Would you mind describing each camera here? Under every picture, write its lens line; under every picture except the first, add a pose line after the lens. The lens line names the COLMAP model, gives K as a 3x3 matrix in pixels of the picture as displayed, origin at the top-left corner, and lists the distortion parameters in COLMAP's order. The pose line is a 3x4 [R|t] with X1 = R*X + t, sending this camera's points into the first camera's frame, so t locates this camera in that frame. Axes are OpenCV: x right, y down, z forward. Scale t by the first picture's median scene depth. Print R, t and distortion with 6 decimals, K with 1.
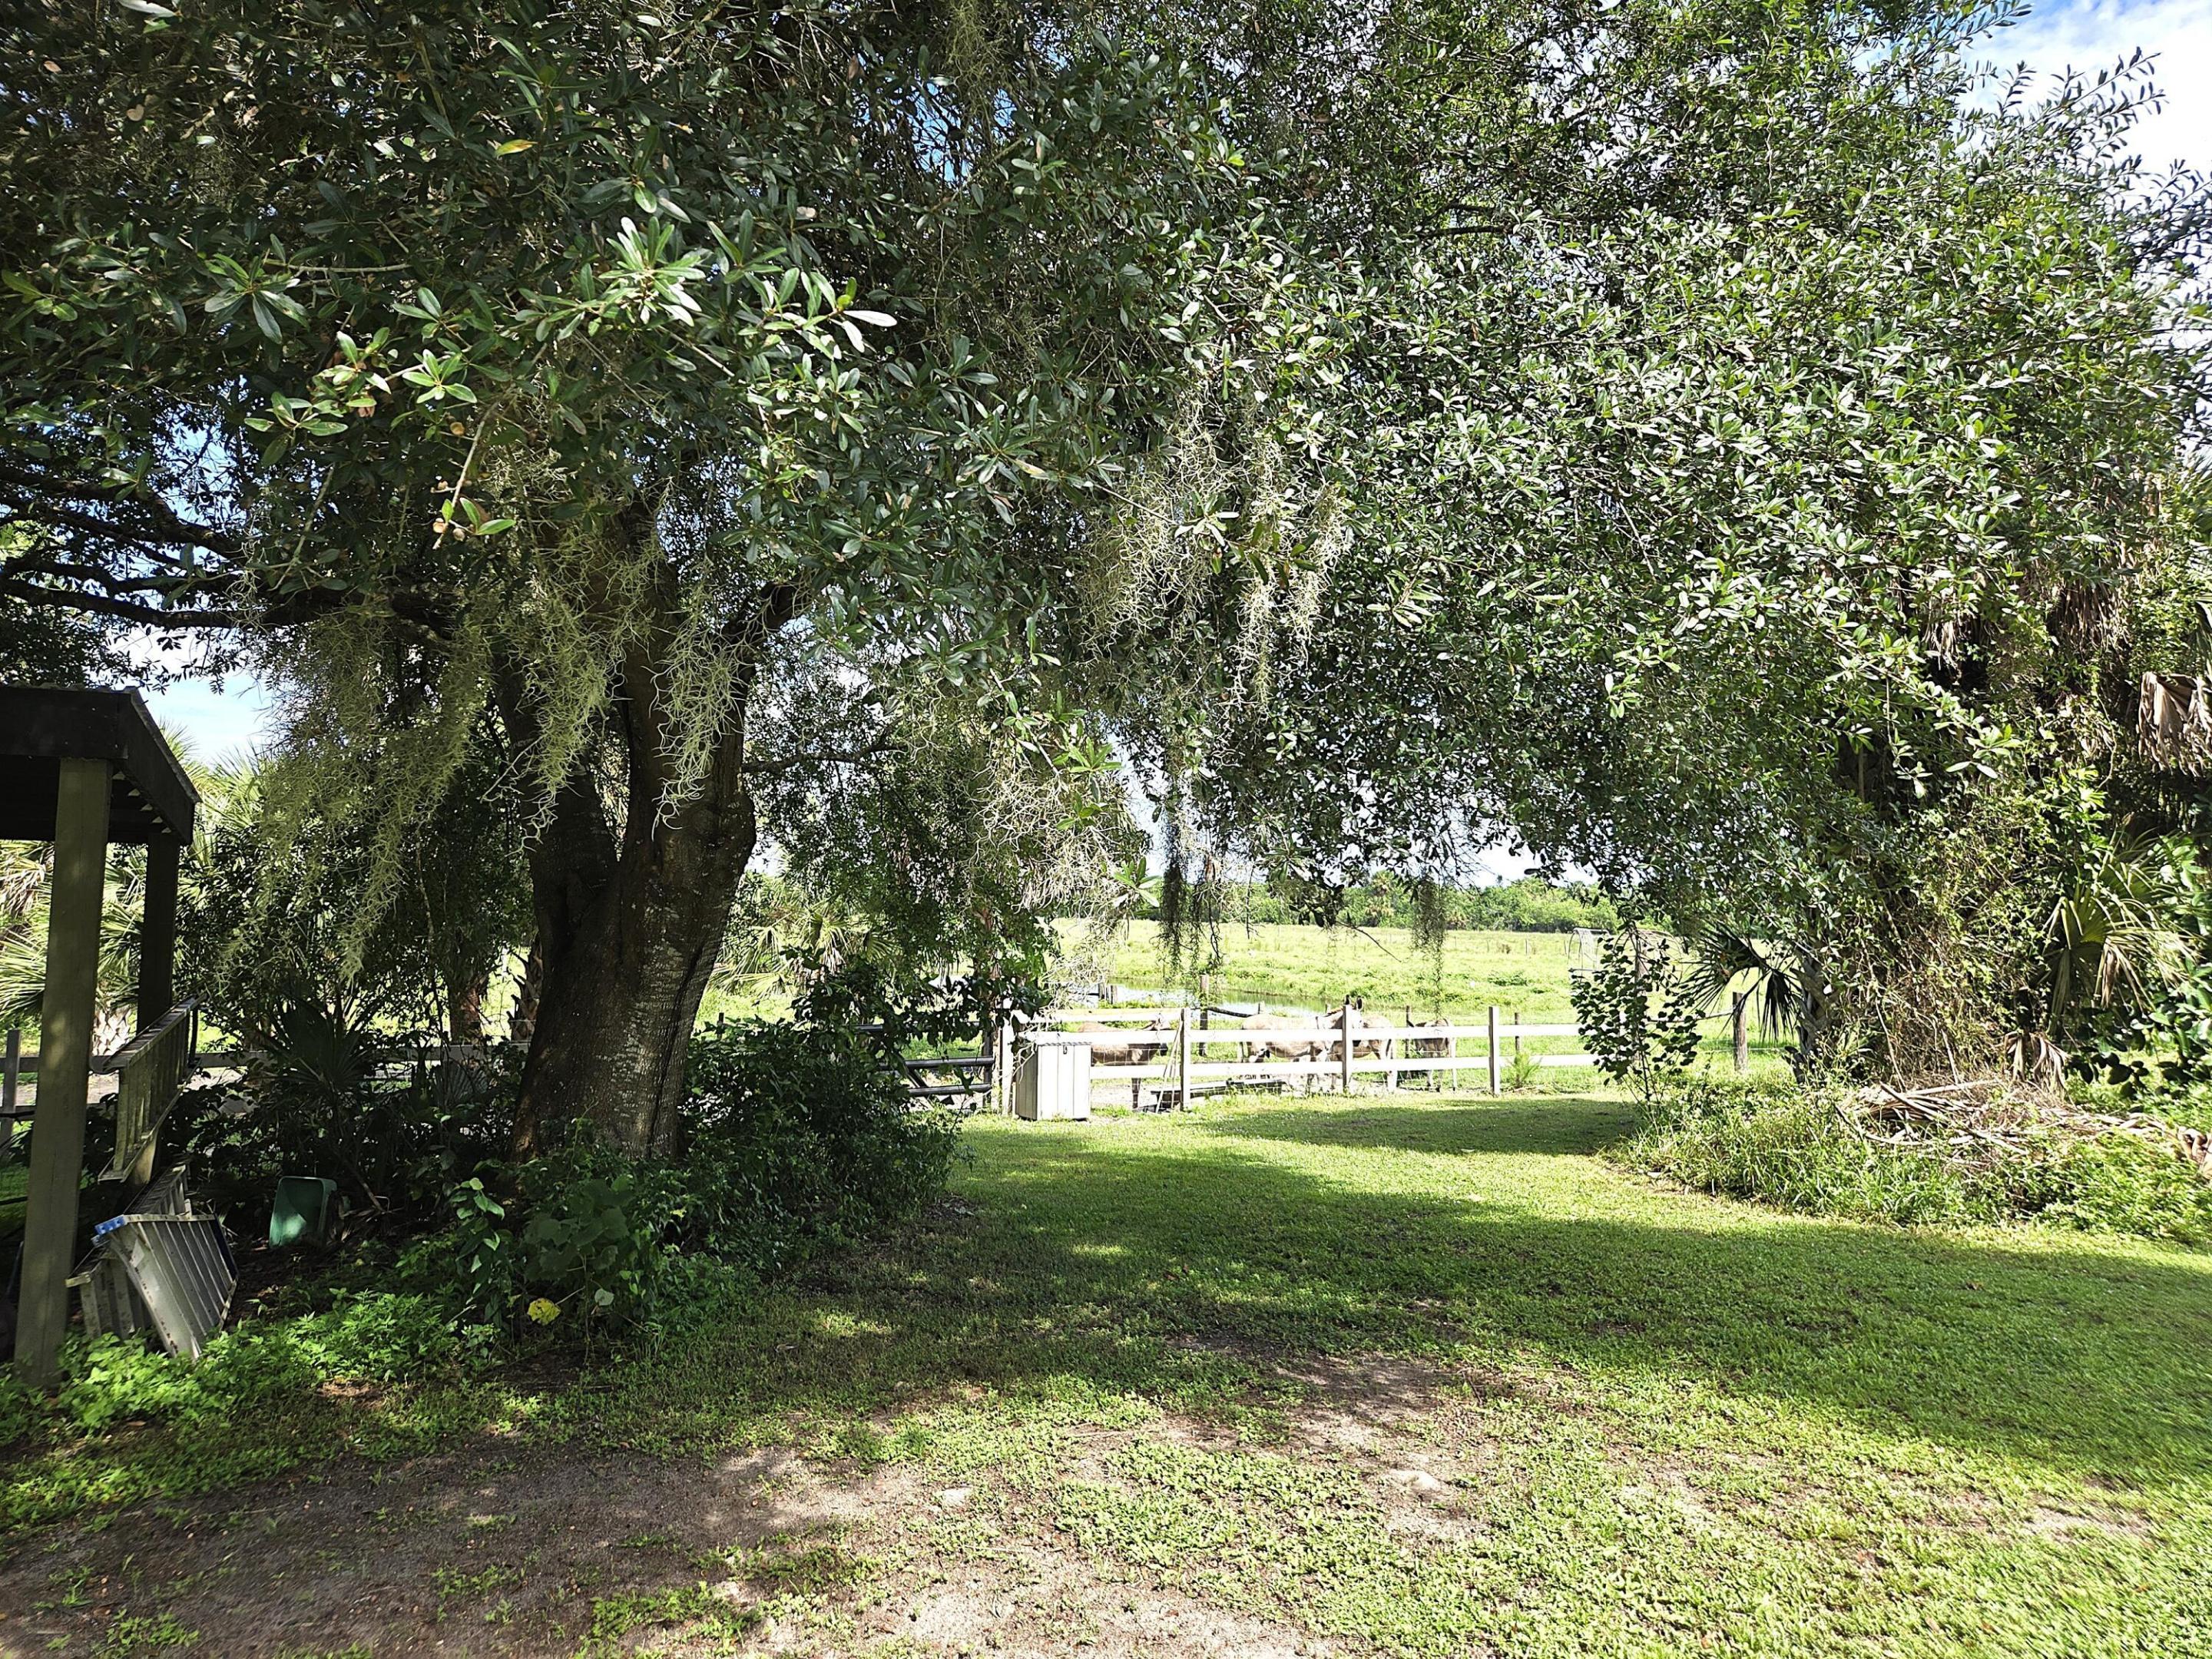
lens RADIAL K [[1476.9, 0, 1111.2], [0, 1476.9, 835.7], [0, 0, 1]] dist [0.067476, -0.052282]
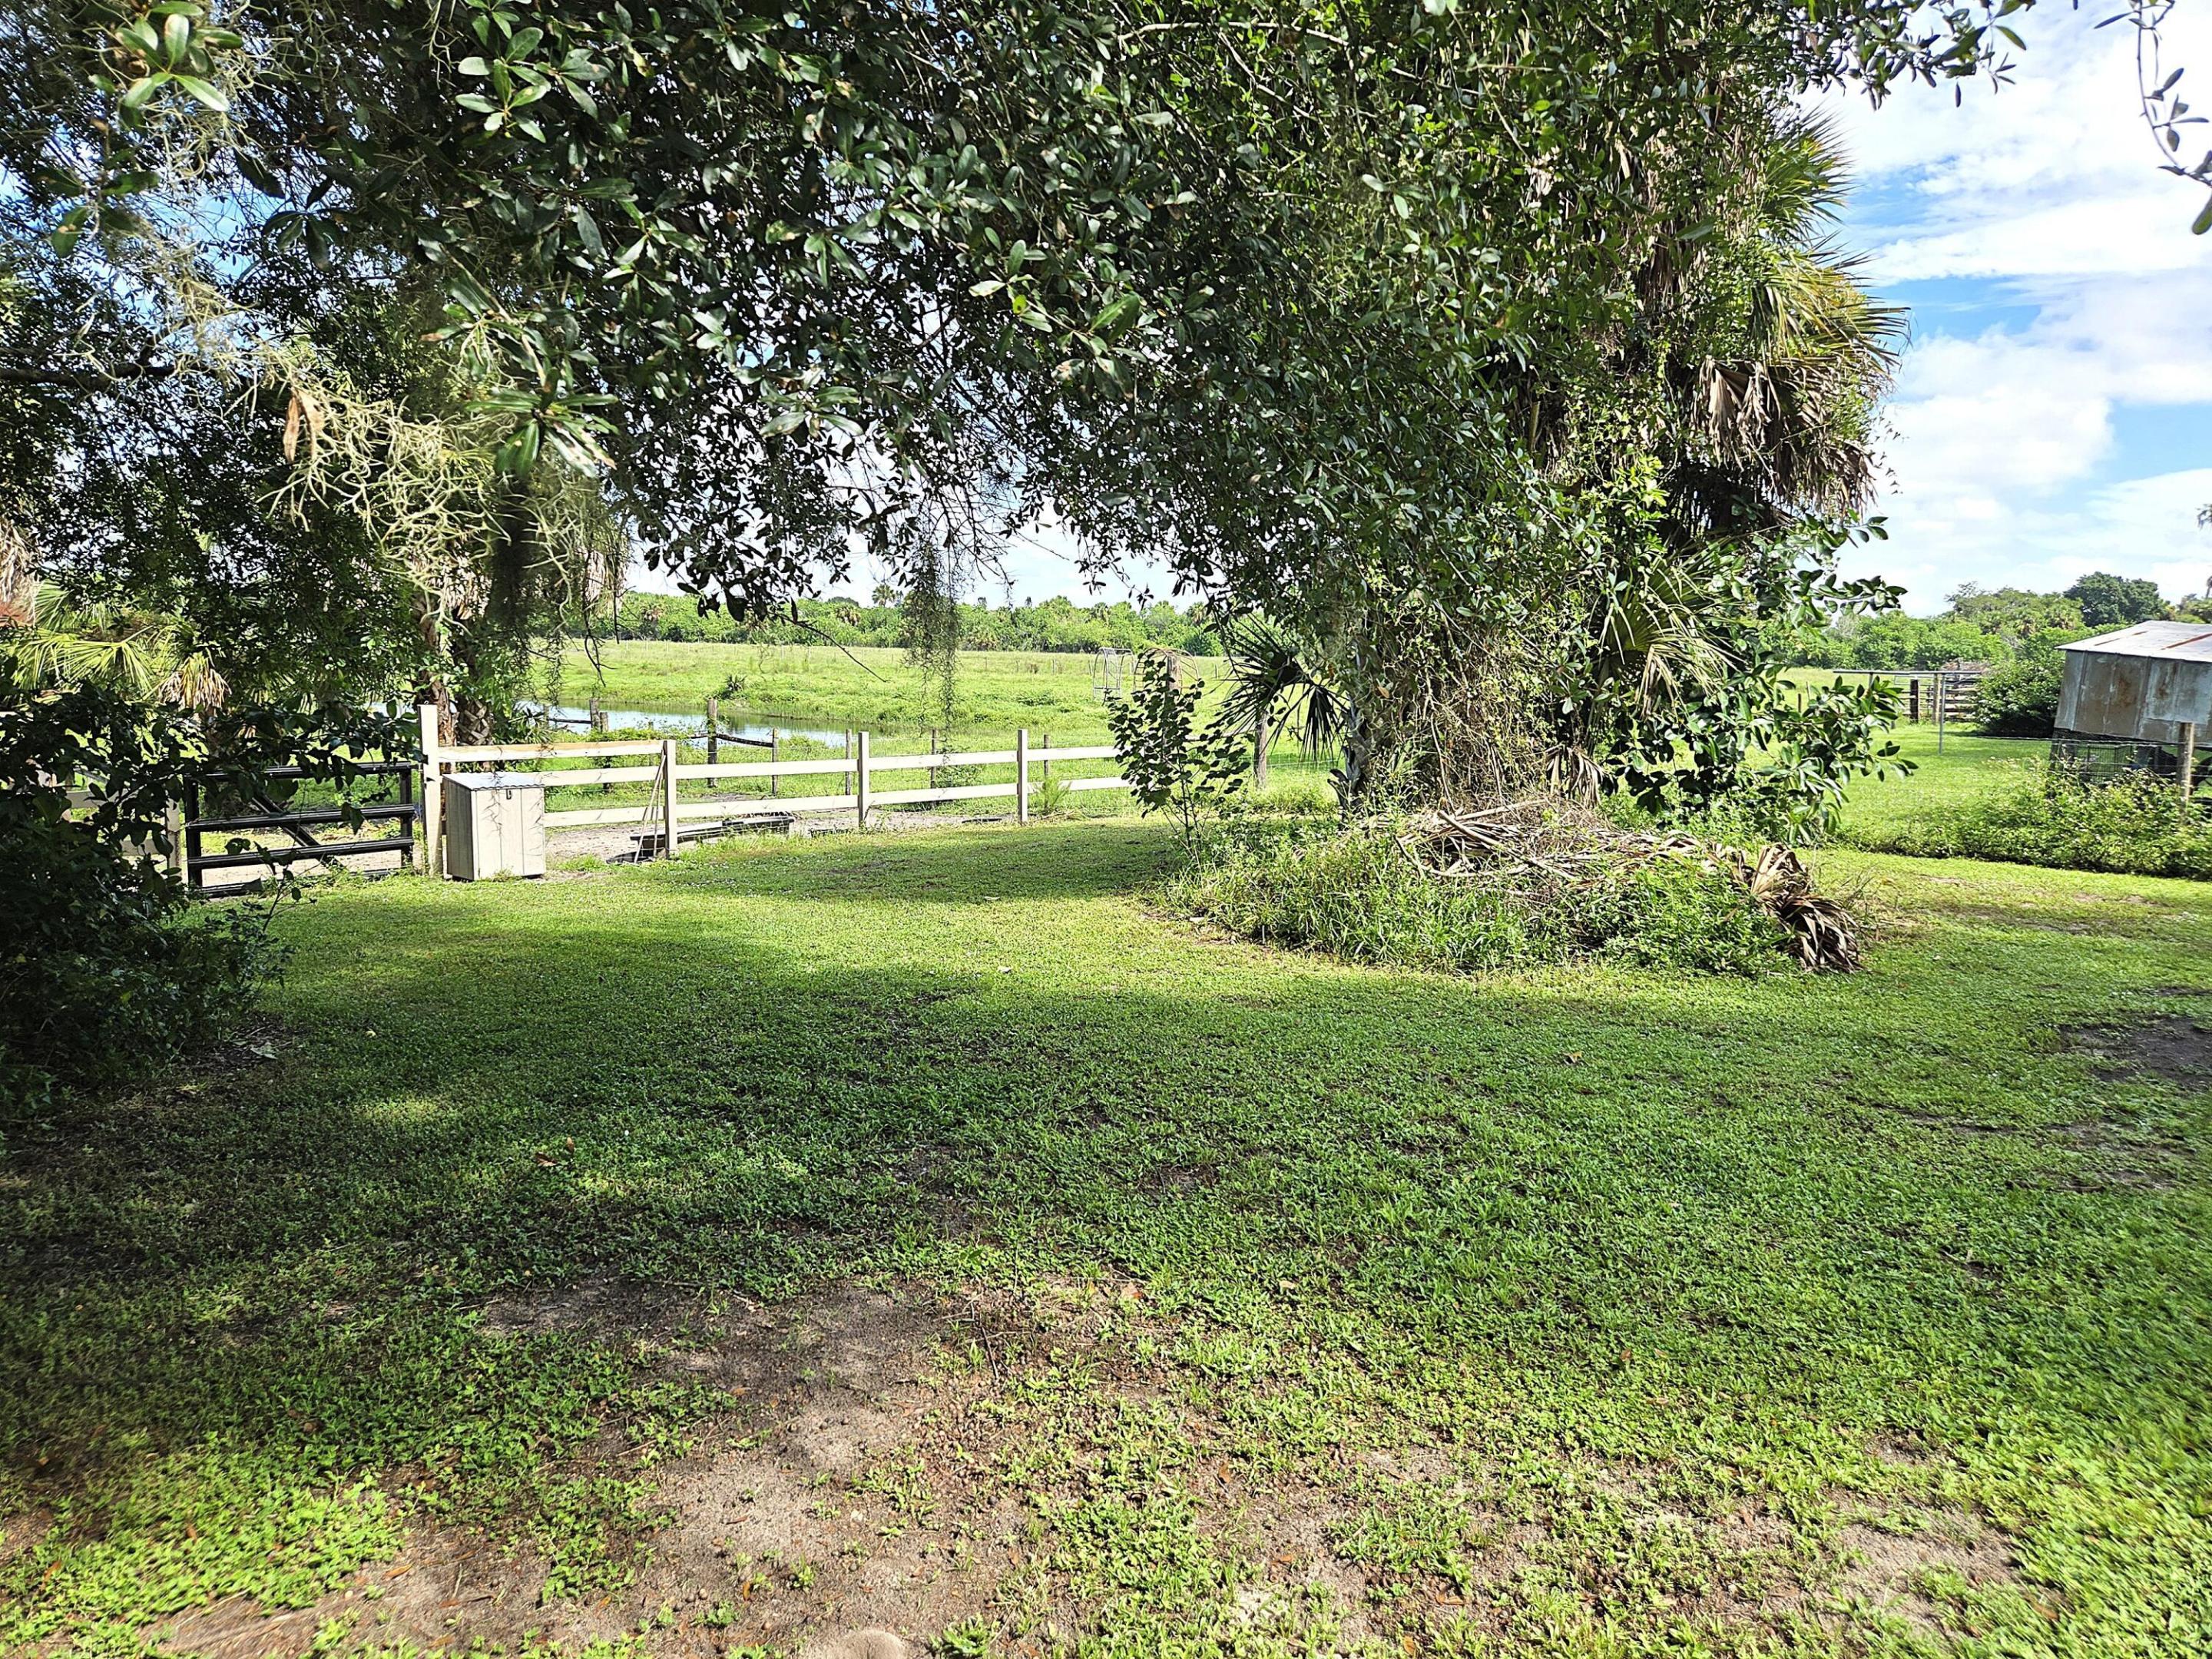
lens RADIAL K [[1476.9, 0, 1097.2], [0, 1476.9, 787.2], [0, 0, 1]] dist [0.067476, -0.052282]
pose [[0.954627, -0.030201, 0.296268, 0.050910], [-0.015949, 0.988232, 0.152127, 0.018035], [-0.297376, -0.149950, 0.942912, 0.201701]]
